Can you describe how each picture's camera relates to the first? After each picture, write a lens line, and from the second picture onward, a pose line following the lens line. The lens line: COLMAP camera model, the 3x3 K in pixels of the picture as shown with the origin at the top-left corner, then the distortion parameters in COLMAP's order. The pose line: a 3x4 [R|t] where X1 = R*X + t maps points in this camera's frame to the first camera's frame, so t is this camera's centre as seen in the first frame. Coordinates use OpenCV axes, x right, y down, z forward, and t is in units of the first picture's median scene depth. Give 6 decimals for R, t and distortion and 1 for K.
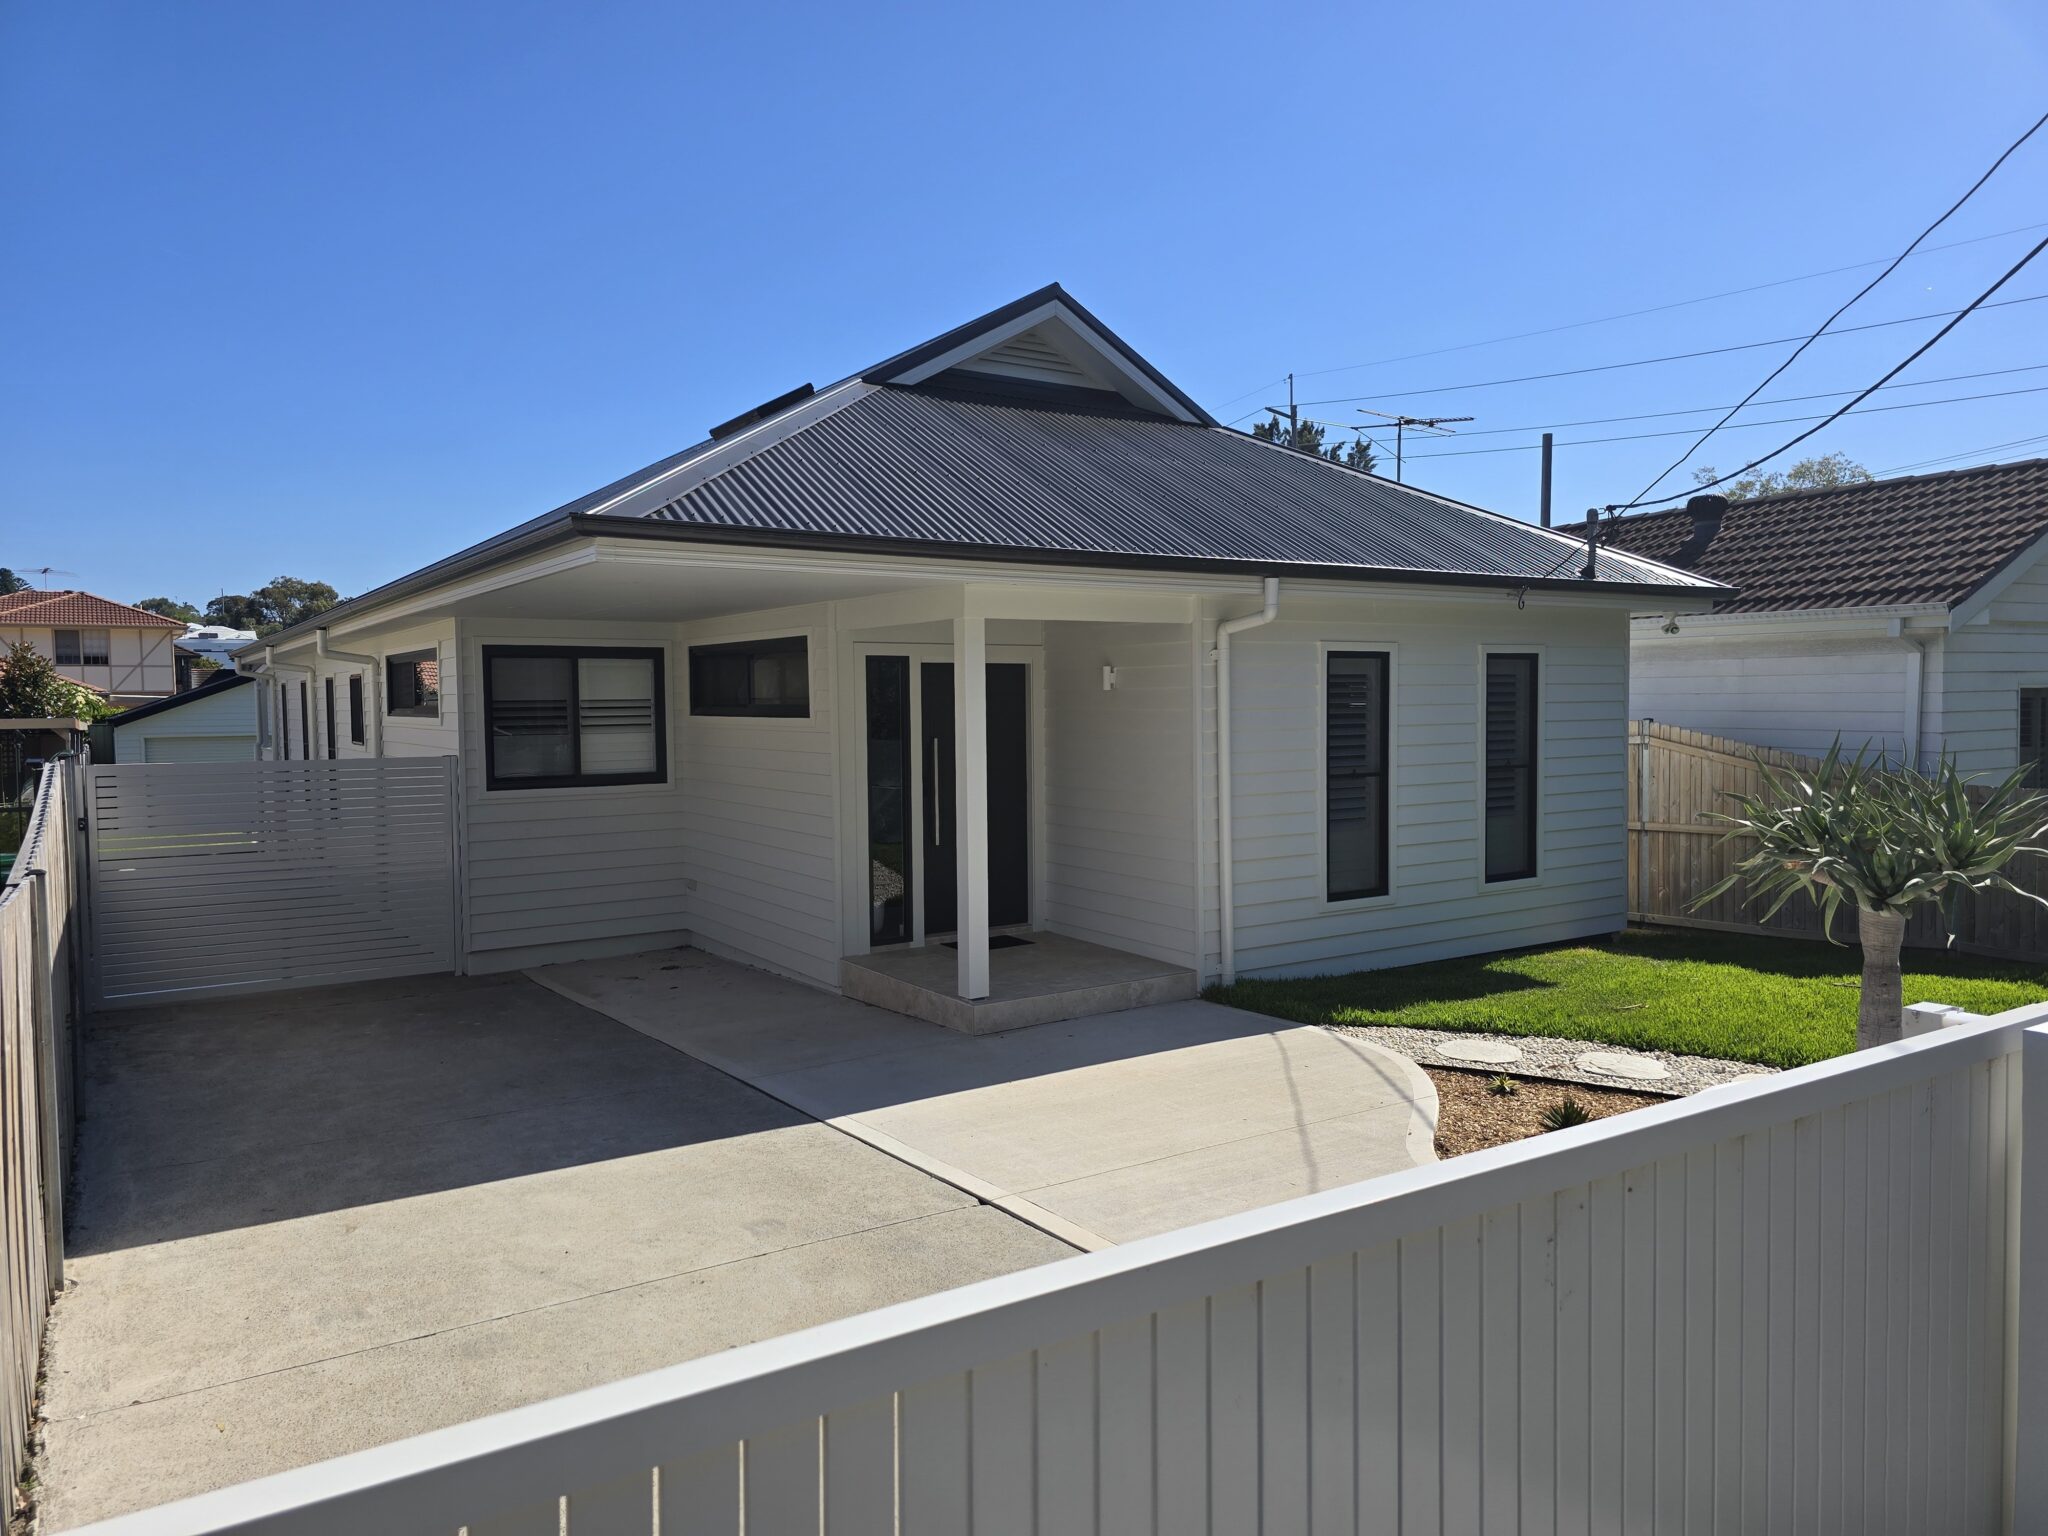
lens RADIAL K [[1419.5, 0, 1024.0], [0, 1419.5, 768.0], [0, 0, 1]] dist [-0.000897, -0.000236]
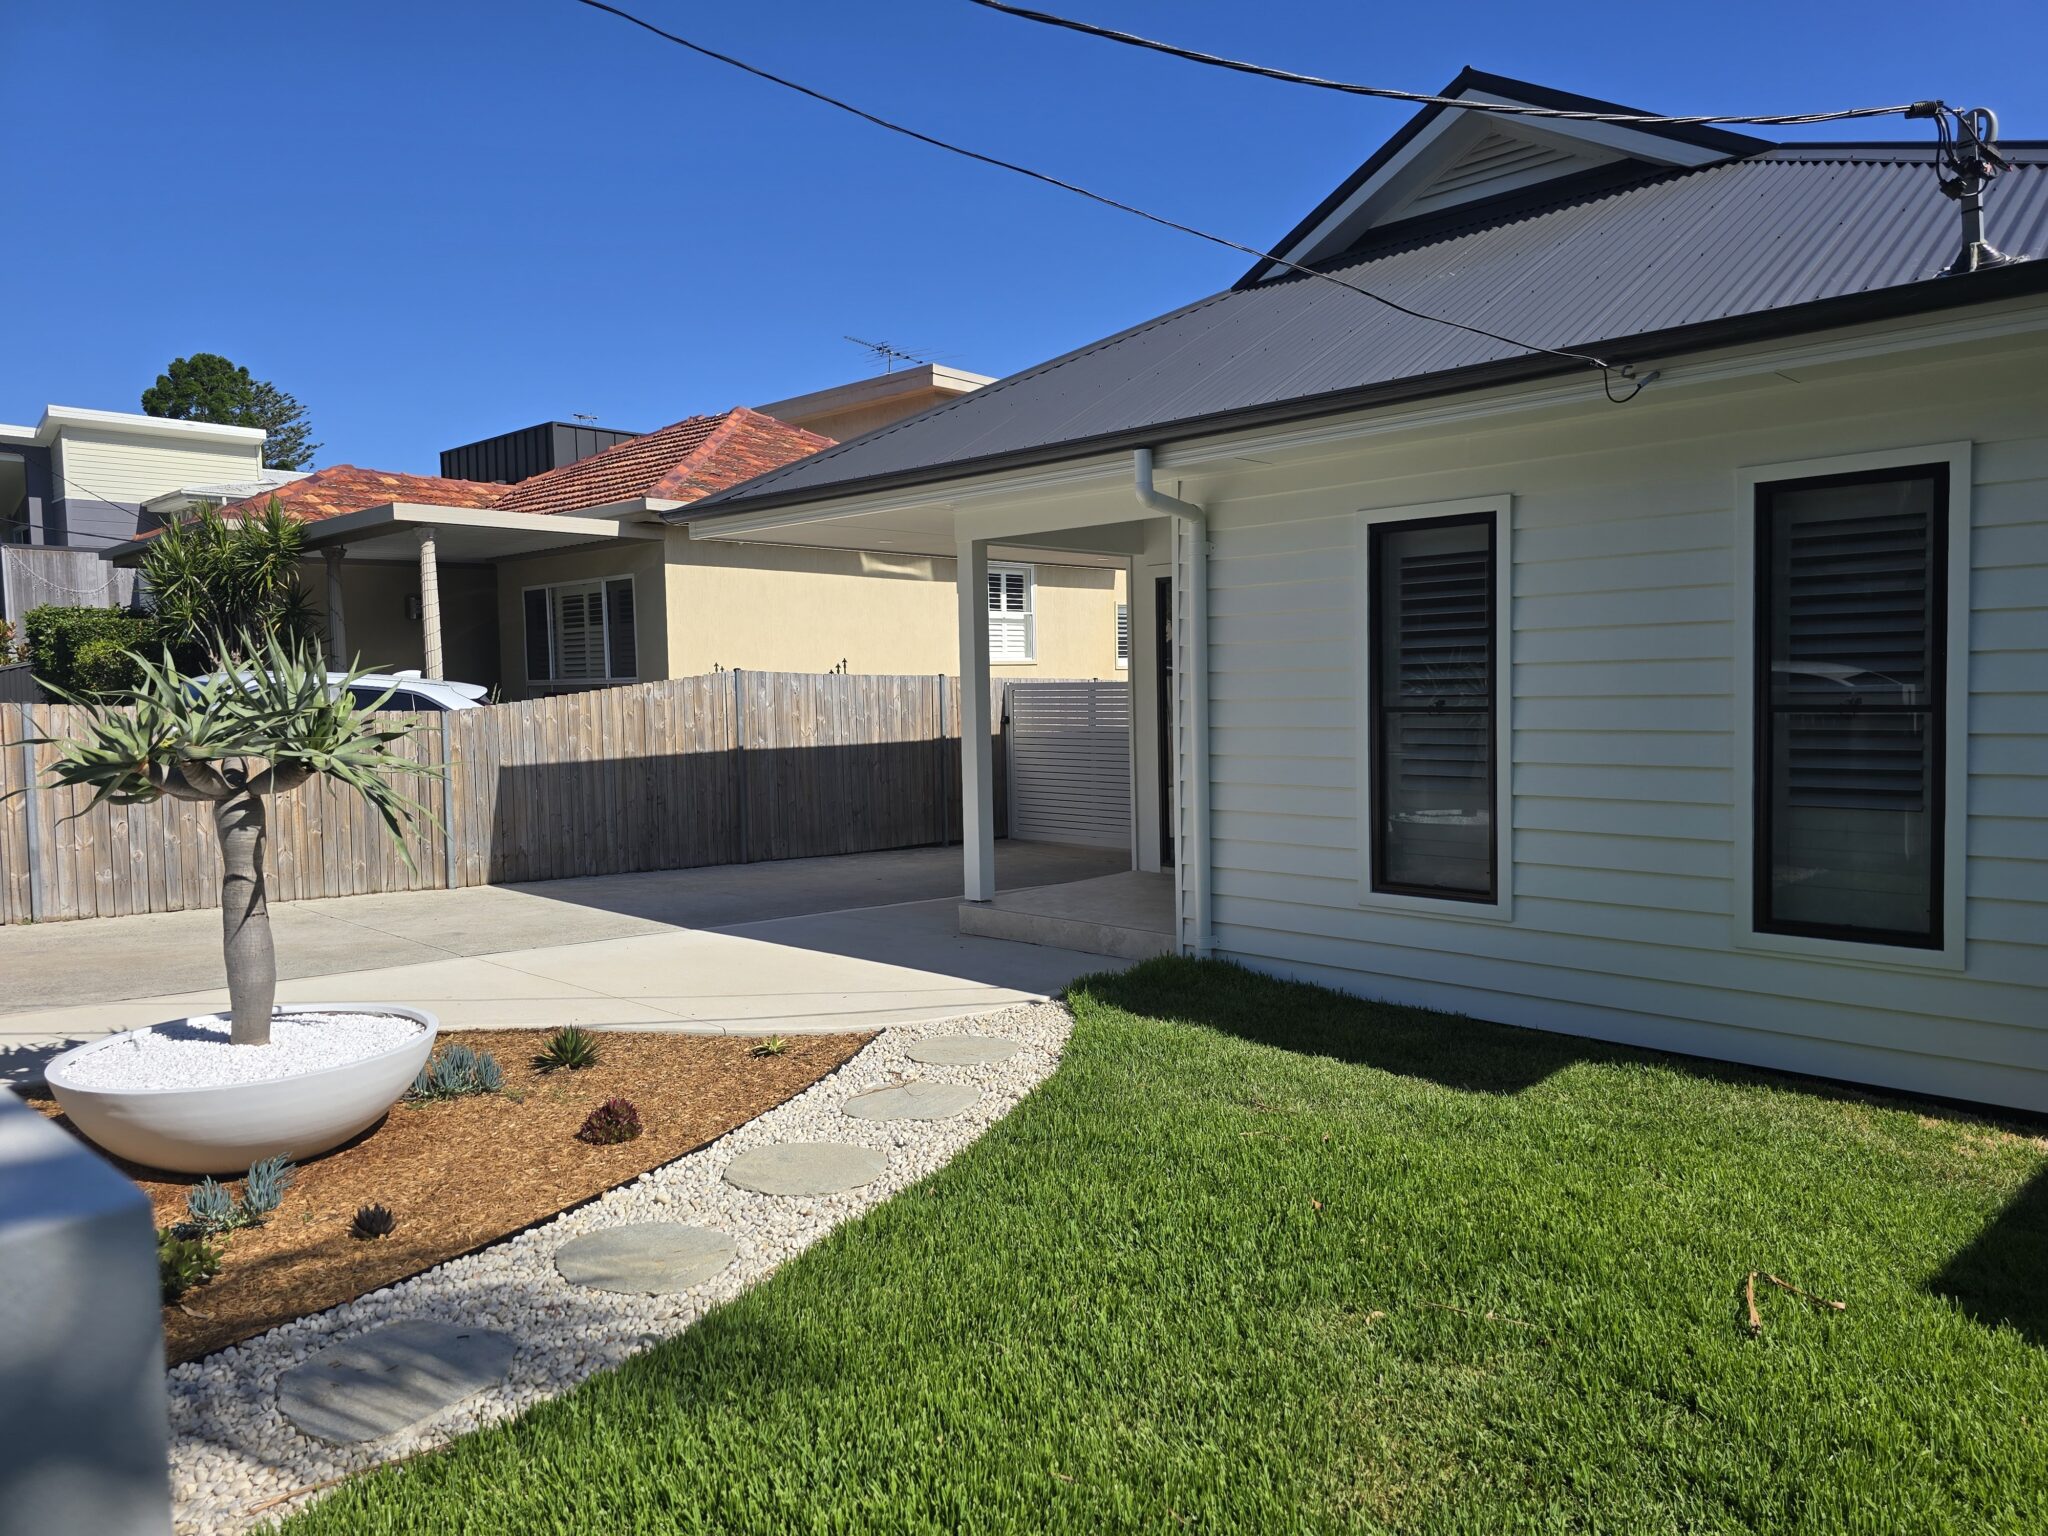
lens RADIAL K [[1419.5, 0, 1024.0], [0, 1419.5, 768.0], [0, 0, 1]] dist [-0.000897, -0.000236]
pose [[0.182897, 0.062555, -0.981140, 0.788262], [-0.027008, 0.997917, 0.058590, -0.000591], [0.982761, 0.015783, 0.184205, 0.653800]]
